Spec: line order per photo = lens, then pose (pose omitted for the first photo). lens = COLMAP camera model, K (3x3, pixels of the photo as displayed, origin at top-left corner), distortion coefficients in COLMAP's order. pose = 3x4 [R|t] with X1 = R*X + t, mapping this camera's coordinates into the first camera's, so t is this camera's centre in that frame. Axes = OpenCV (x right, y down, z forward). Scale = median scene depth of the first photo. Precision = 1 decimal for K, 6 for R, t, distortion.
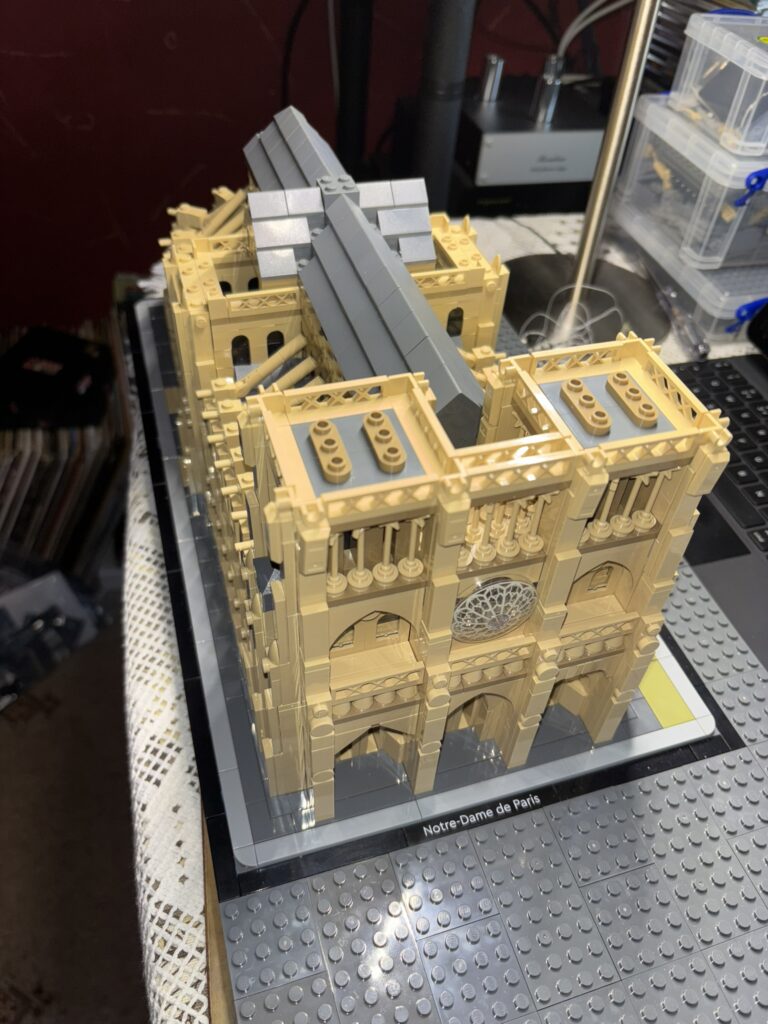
lens RADIAL K [[808.5, 0, 380.6], [0, 808.5, 518.5], [0, 0, 1]] dist [-0.005121, -0.013412]
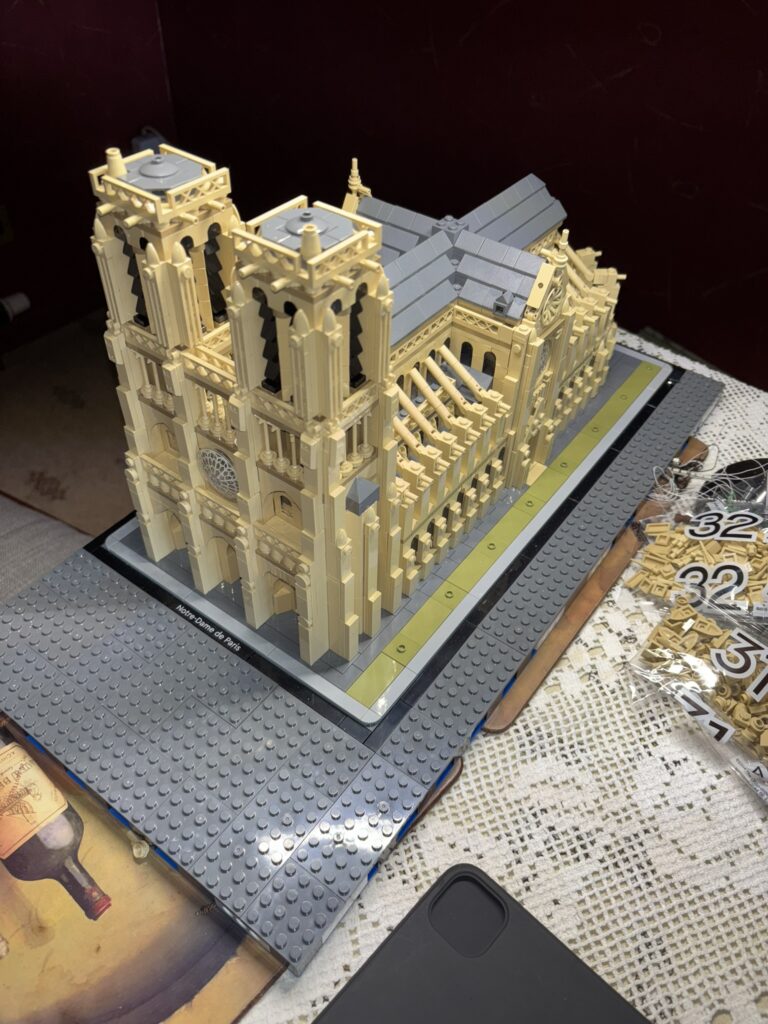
lens RADIAL K [[808.5, 0, 390.5], [0, 808.5, 513.5], [0, 0, 1]] dist [-0.005121, -0.013412]
pose [[0.592026, 0.554226, -0.585097, 0.943822], [-0.580590, 0.796820, 0.167313, -0.199625], [0.558946, 0.240648, 0.793516, -0.003040]]
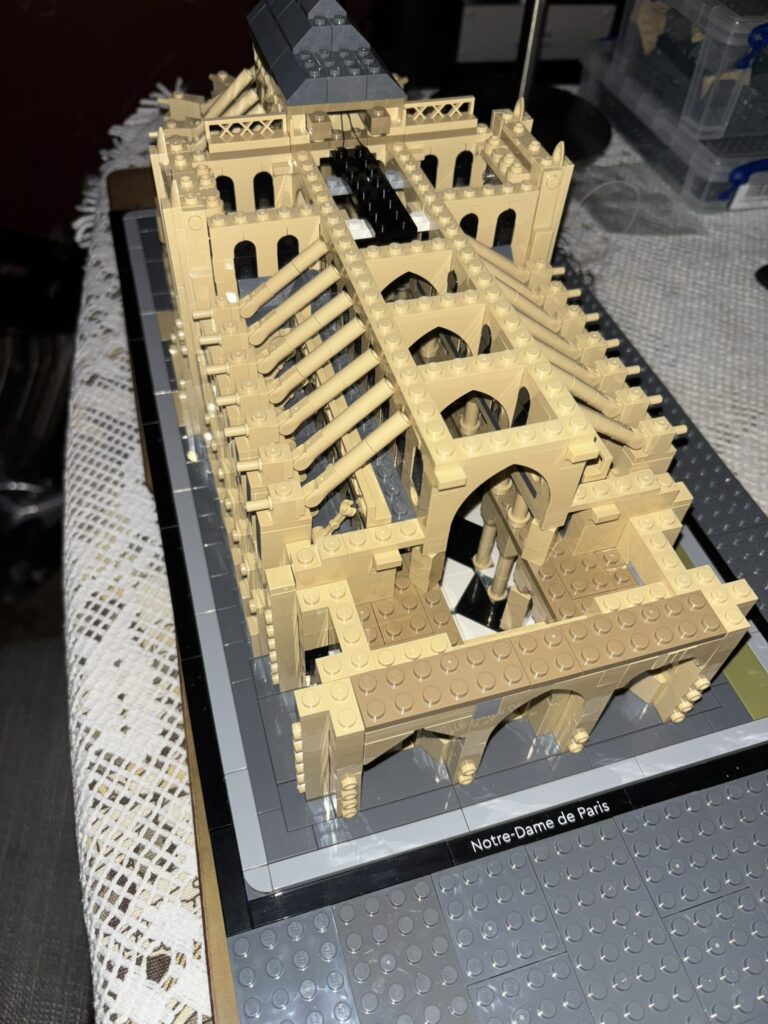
lens RADIAL K [[808.5, 0, 376.8], [0, 808.5, 518.2], [0, 0, 1]] dist [-0.005121, -0.013412]
pose [[0.999975, 0.004328, -0.005534, -0.036439], [-0.003890, 0.997033, 0.076881, -0.011536], [0.005851, -0.076857, 0.997025, 0.174897]]
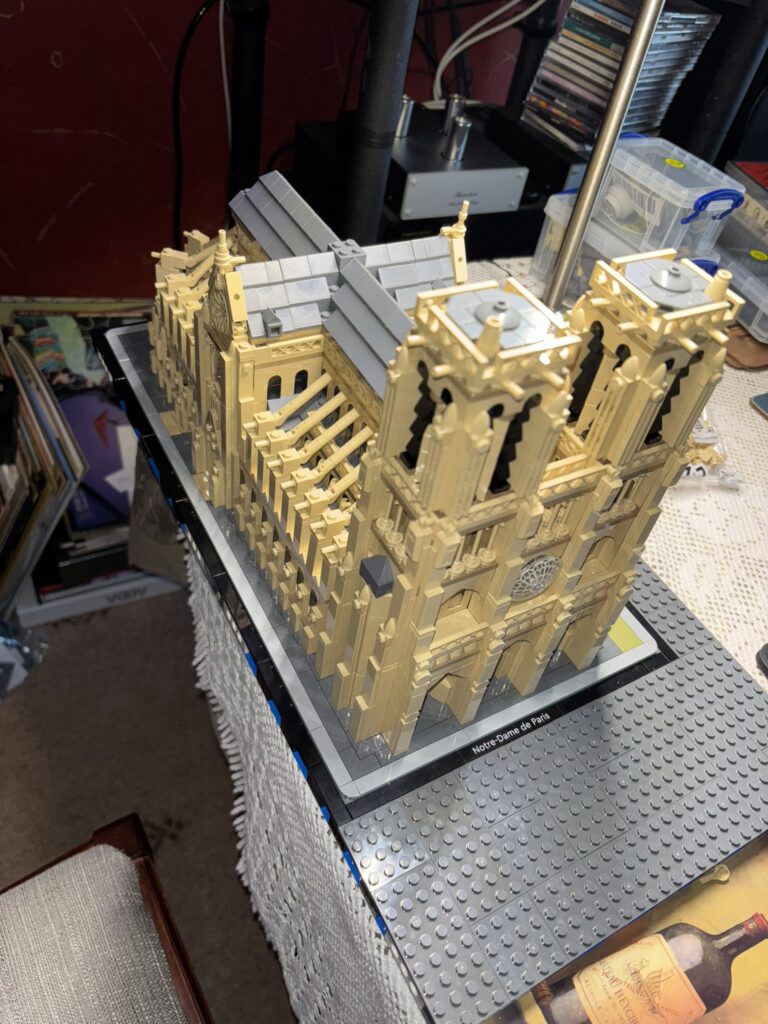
lens RADIAL K [[808.5, 0, 396.4], [0, 808.5, 519.4], [0, 0, 1]] dist [-0.005121, -0.013412]
pose [[0.973739, -0.093272, 0.207686, -0.273851], [0.085737, 0.995300, 0.045012, -0.053235], [-0.210908, -0.026024, 0.977159, -0.227318]]
